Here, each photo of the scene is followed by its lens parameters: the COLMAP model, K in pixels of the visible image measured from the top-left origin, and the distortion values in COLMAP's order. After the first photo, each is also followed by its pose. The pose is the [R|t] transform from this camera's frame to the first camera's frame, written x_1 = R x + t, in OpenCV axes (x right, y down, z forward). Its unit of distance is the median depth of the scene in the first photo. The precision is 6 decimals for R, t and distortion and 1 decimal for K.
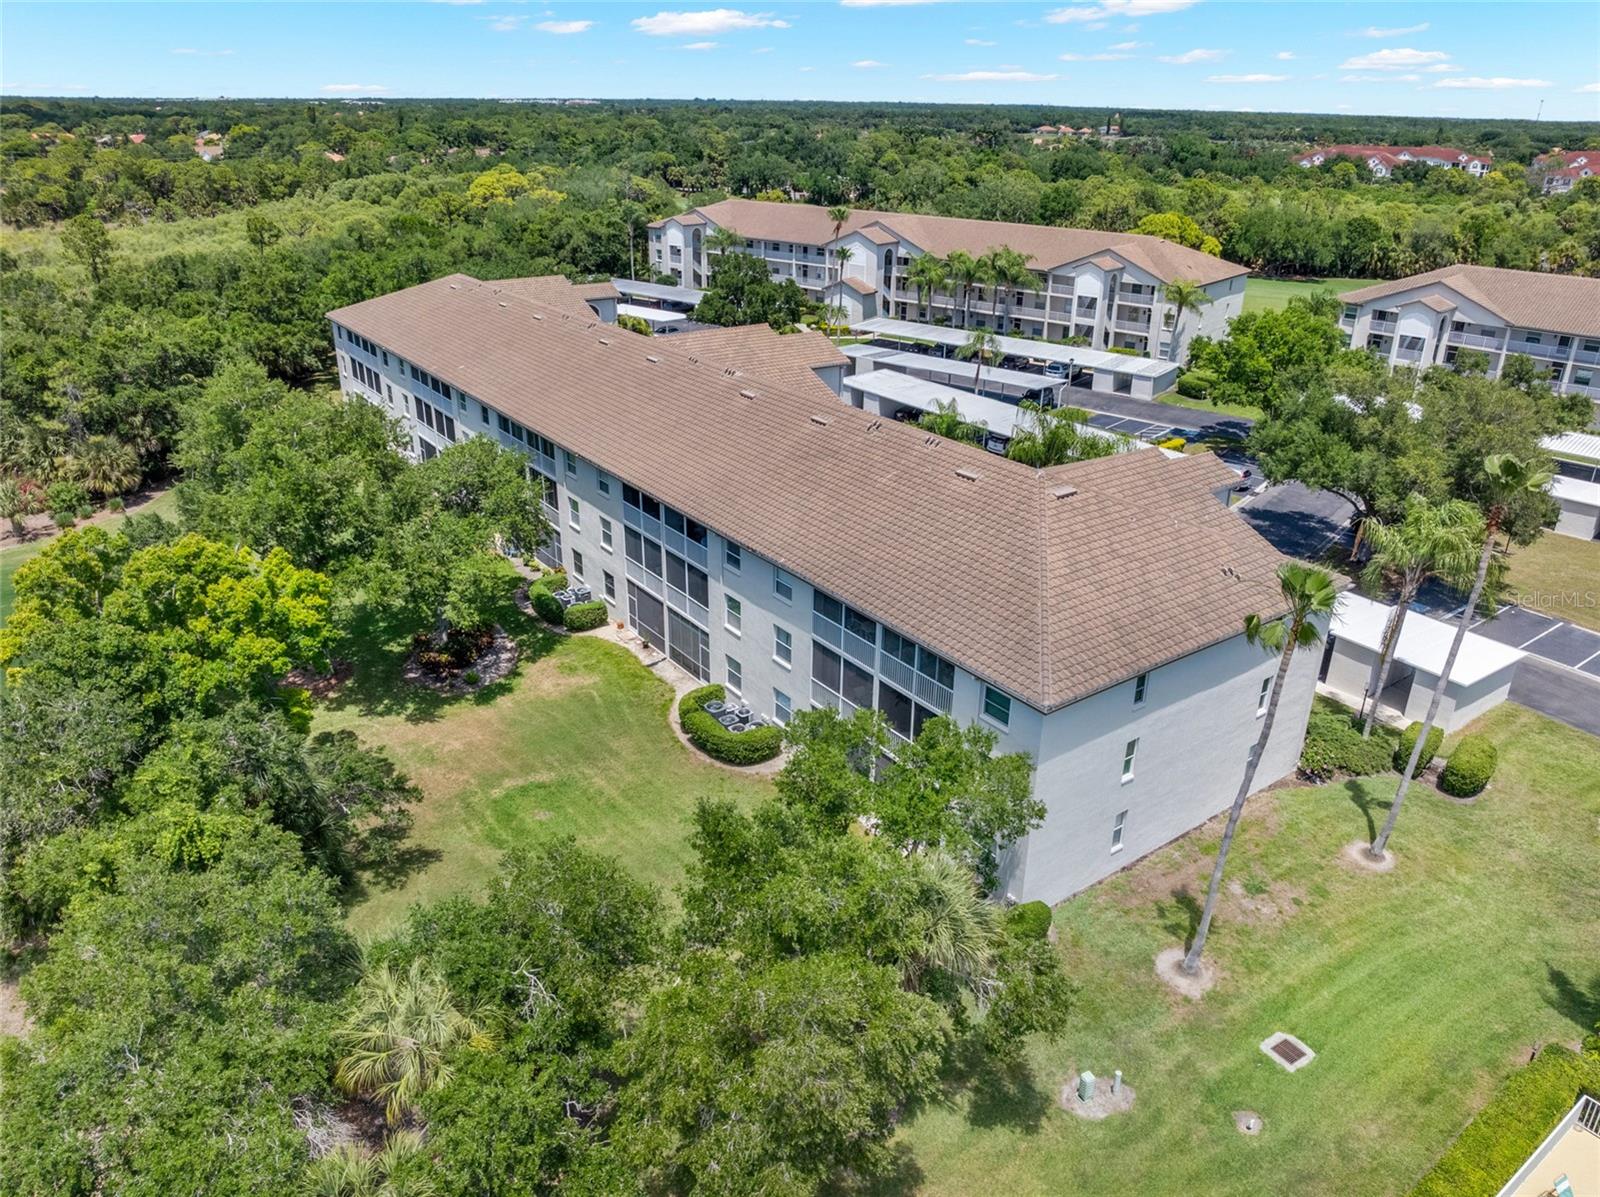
lens RADIAL K [[1112.0, 0, 791.5], [0, 1112.0, 594.1], [0, 0, 1]] dist [-0.019499, 0.001849]
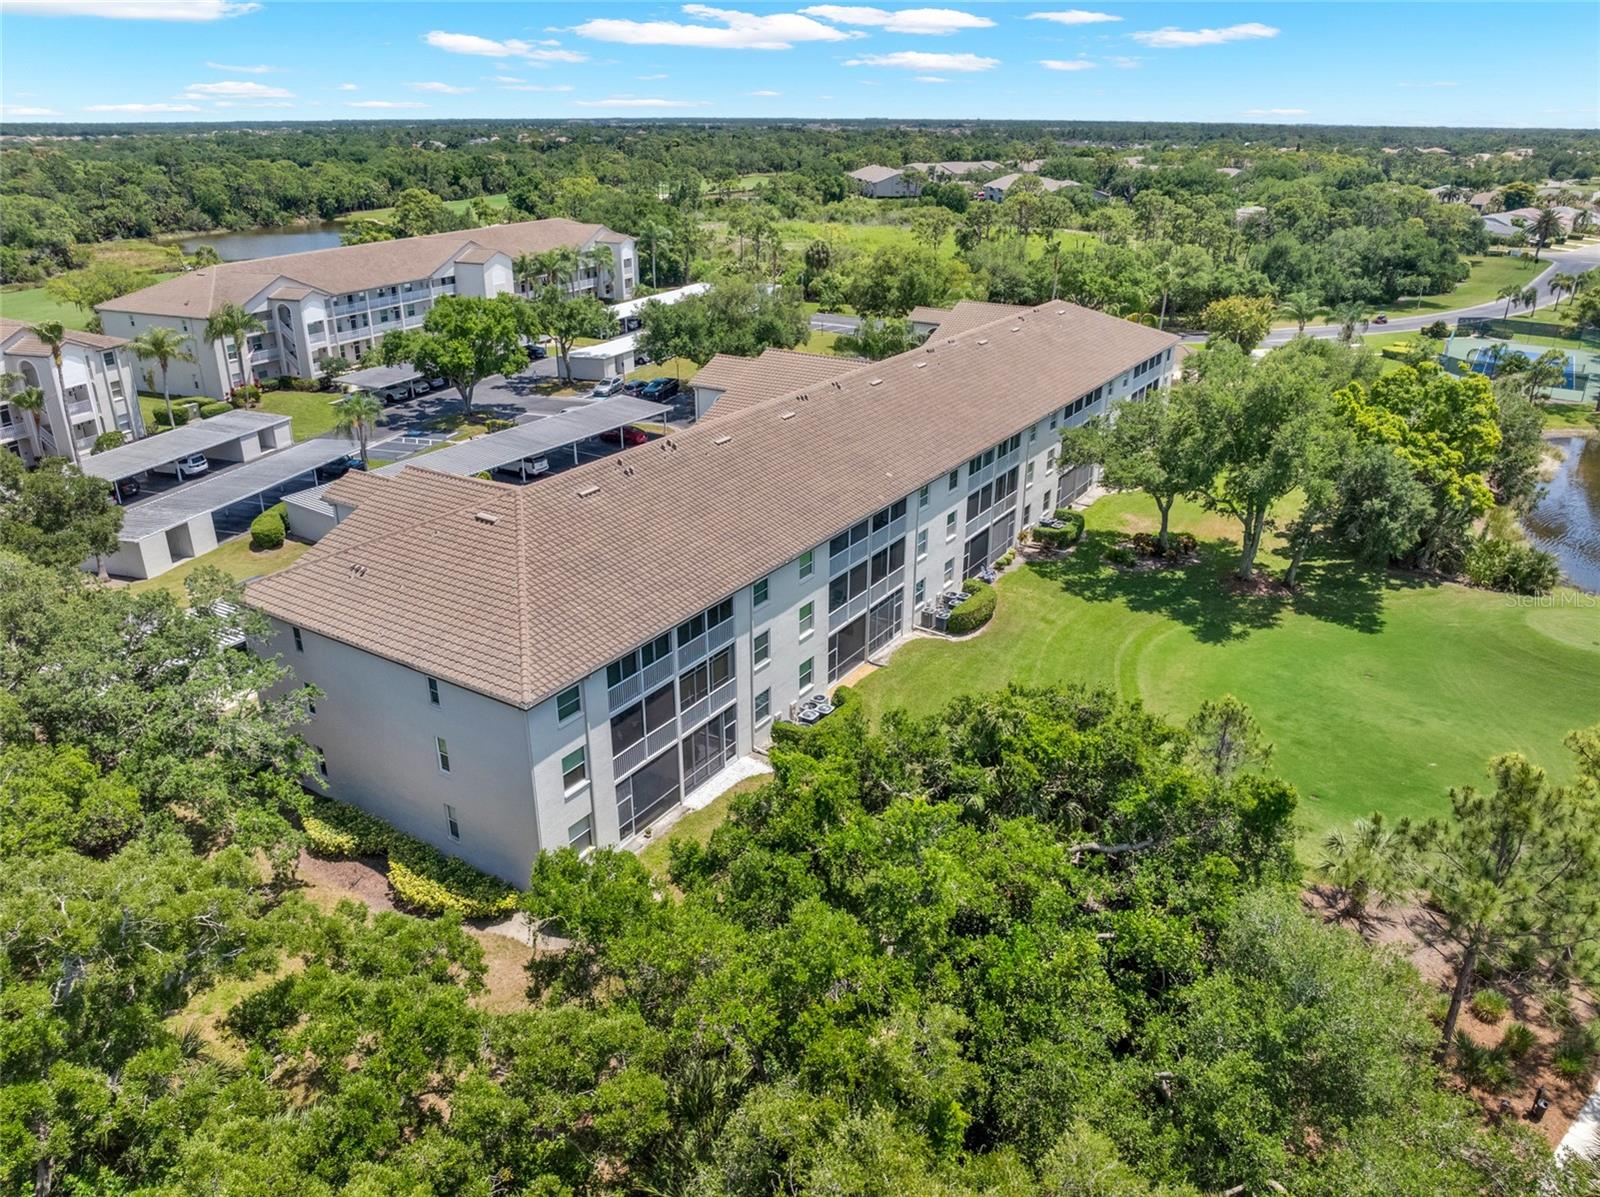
lens RADIAL K [[1112.0, 0, 791.5], [0, 1112.0, 594.1], [0, 0, 1]] dist [-0.019499, 0.001849]
pose [[-0.351913, -0.388368, 0.851661, -0.911283], [0.376764, 0.774130, 0.508695, -0.530020], [-0.856858, 0.499892, -0.126103, 1.089000]]
